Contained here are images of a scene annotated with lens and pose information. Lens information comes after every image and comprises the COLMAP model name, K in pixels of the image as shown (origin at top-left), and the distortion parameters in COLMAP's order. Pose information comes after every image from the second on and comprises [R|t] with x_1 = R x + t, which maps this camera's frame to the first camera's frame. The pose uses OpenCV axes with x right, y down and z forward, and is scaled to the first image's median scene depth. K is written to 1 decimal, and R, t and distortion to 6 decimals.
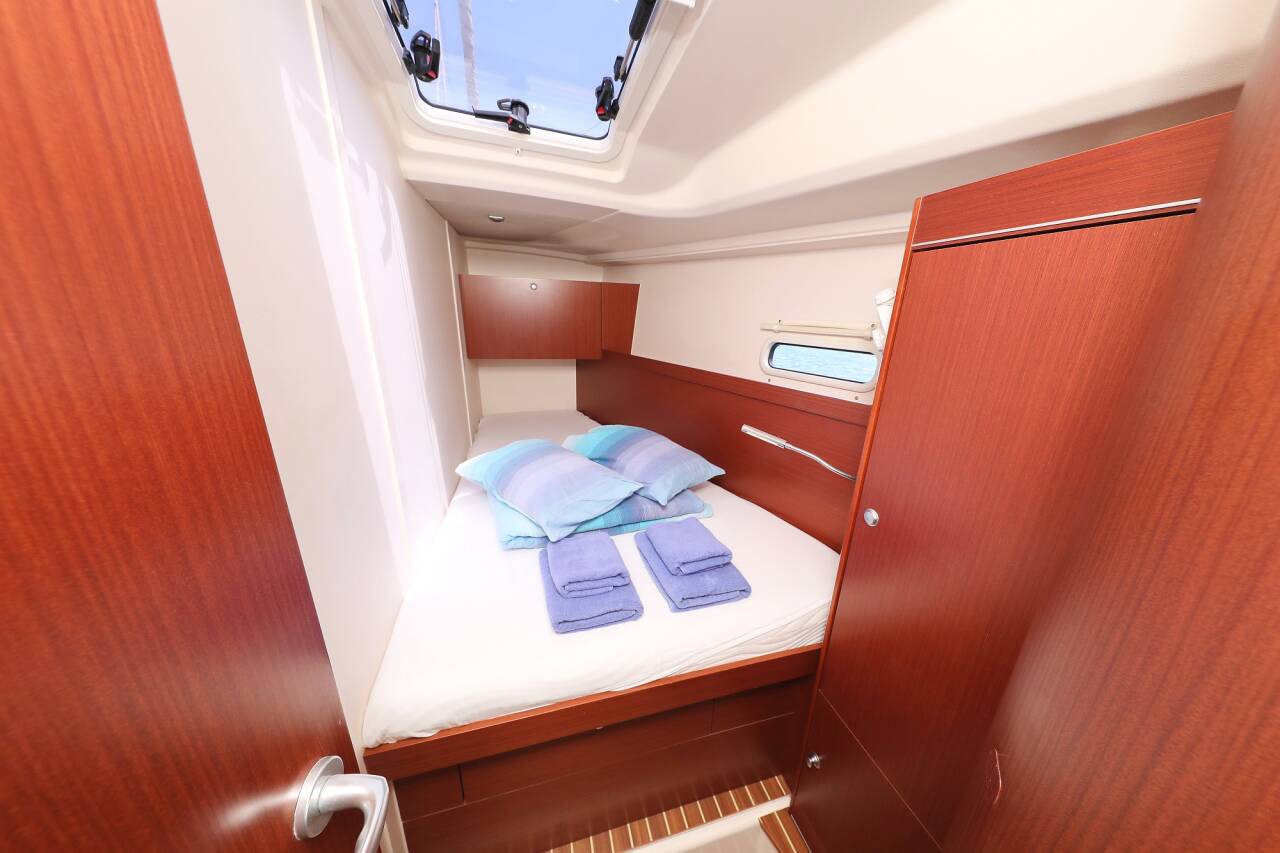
lens RADIAL K [[375.1, 0, 640.0], [0, 375.1, 426.5], [0, 0, 1]] dist [-0.010003, 0.000002]
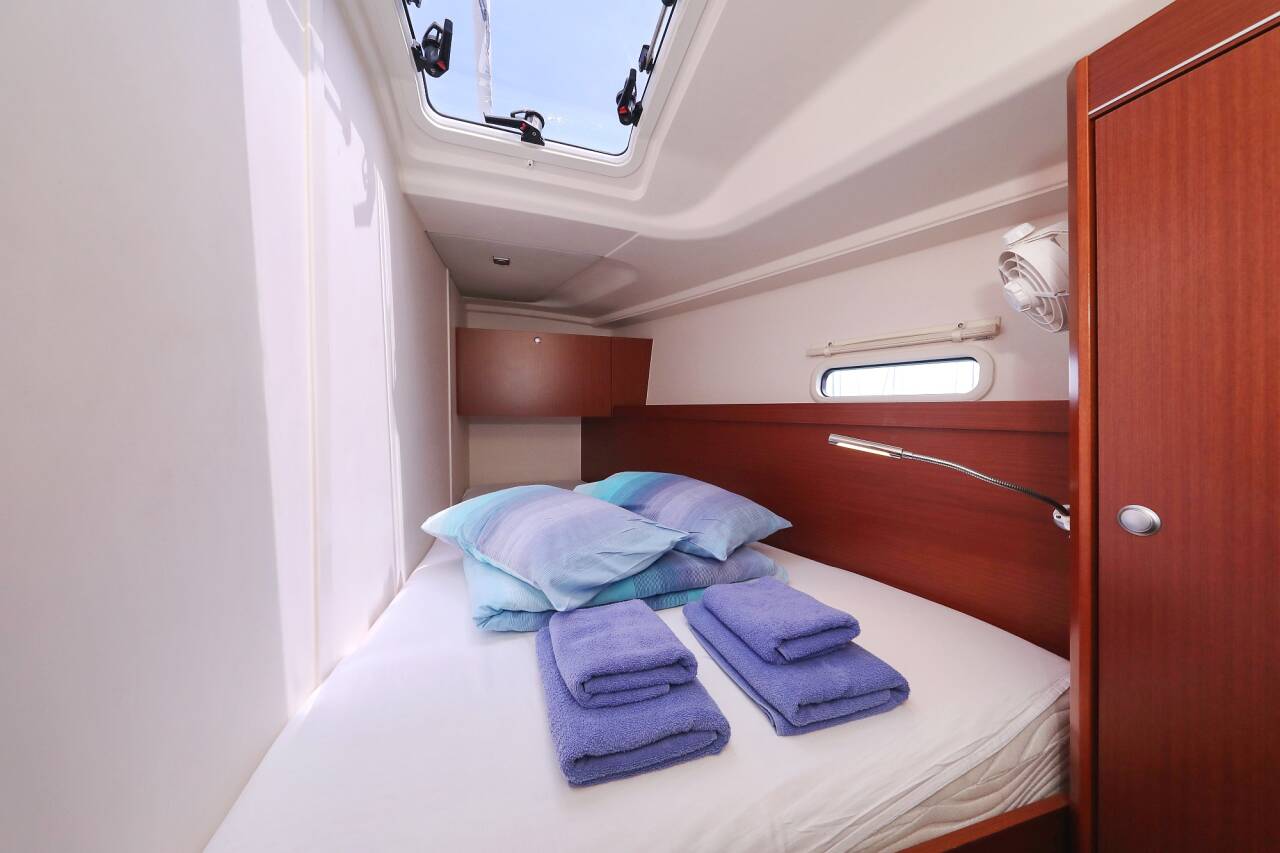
lens RADIAL K [[394.8, 0, 640.0], [0, 394.8, 426.5], [0, 0, 1]] dist [-0.010679, 0.000219]
pose [[0.999738, -0.022891, 0.000513, -0.083613], [0.022305, 0.968612, -0.247575, 0.154134], [0.005170, 0.247522, 0.968868, 0.262898]]
